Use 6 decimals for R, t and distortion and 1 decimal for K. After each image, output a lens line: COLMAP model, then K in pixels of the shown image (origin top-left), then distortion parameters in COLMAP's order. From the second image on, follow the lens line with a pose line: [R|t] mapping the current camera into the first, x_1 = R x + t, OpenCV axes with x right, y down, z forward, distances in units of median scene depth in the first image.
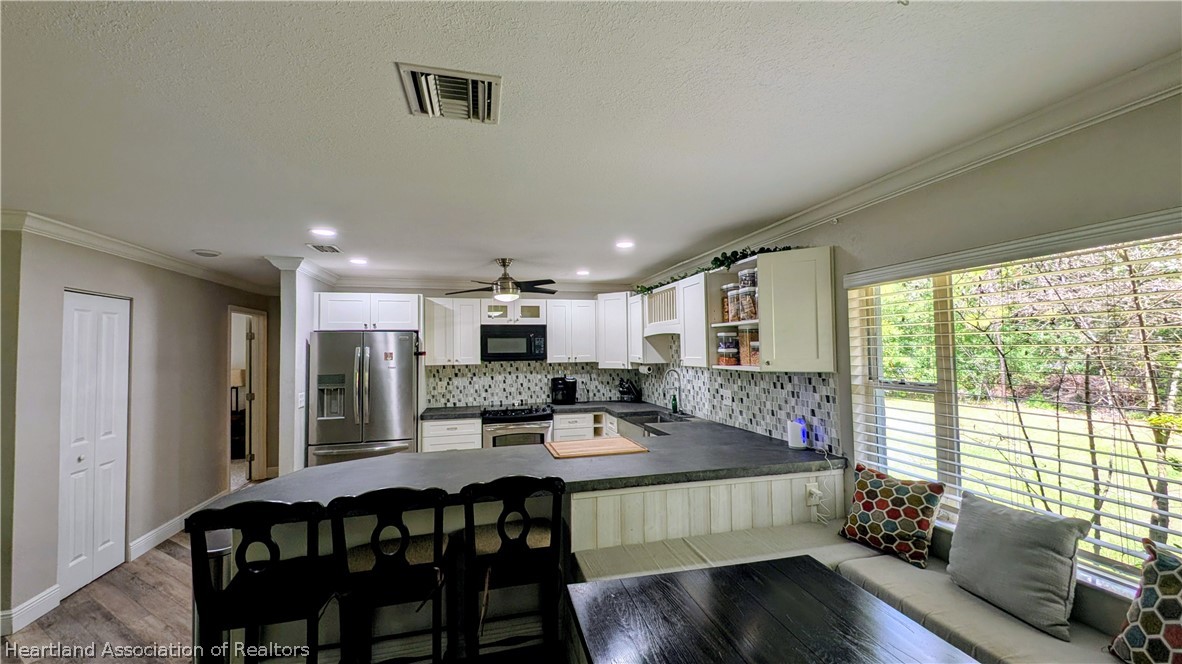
lens RADIAL K [[455.7, 0, 600.0], [0, 455.7, 337.6], [0, 0, 1]] dist [-0.000365, 0.002162]
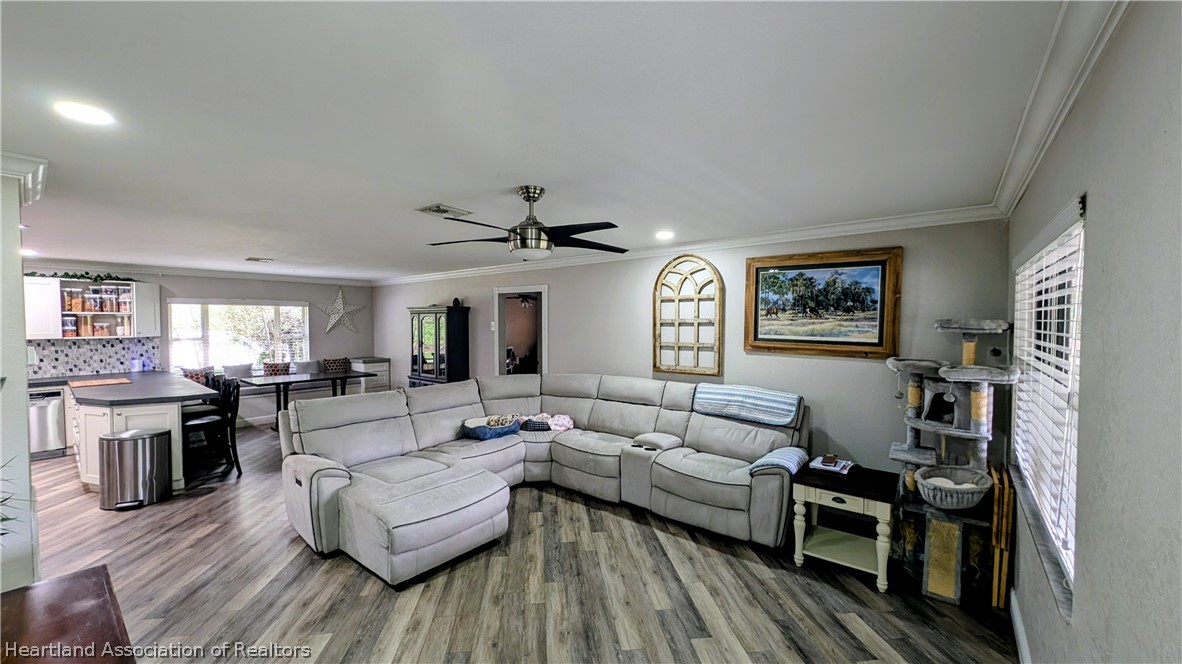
lens RADIAL K [[455.7, 0, 582.4], [0, 455.7, 334.3], [0, 0, 1]] dist [-0.000365, 0.002162]
pose [[-0.582876, -0.017770, 0.812367, -2.312230], [-0.017766, 0.999801, 0.009123, 0.002169], [-0.812367, -0.009114, -0.583075, 0.480440]]
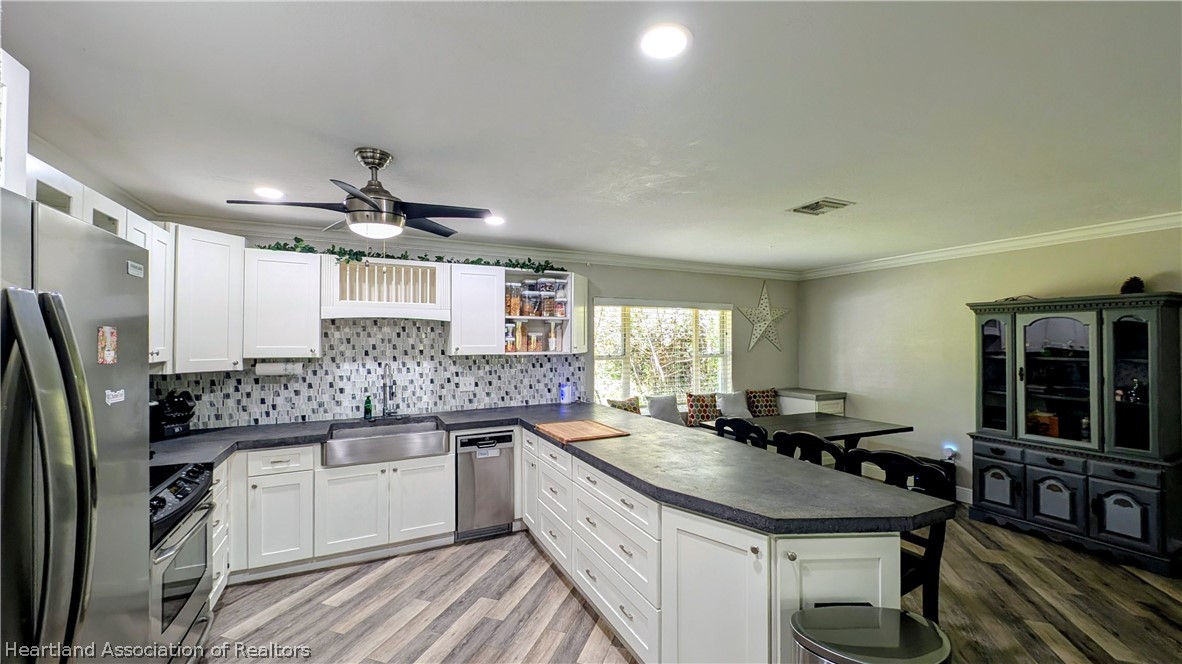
lens RADIAL K [[455.7, 0, 579.4], [0, 455.7, 334.5], [0, 0, 1]] dist [-0.000365, 0.002162]
pose [[-0.188158, 0.020247, 0.981930, -0.953486], [-0.025170, 0.999360, -0.025429, 0.042989], [-0.981816, -0.029500, -0.187528, 1.107801]]
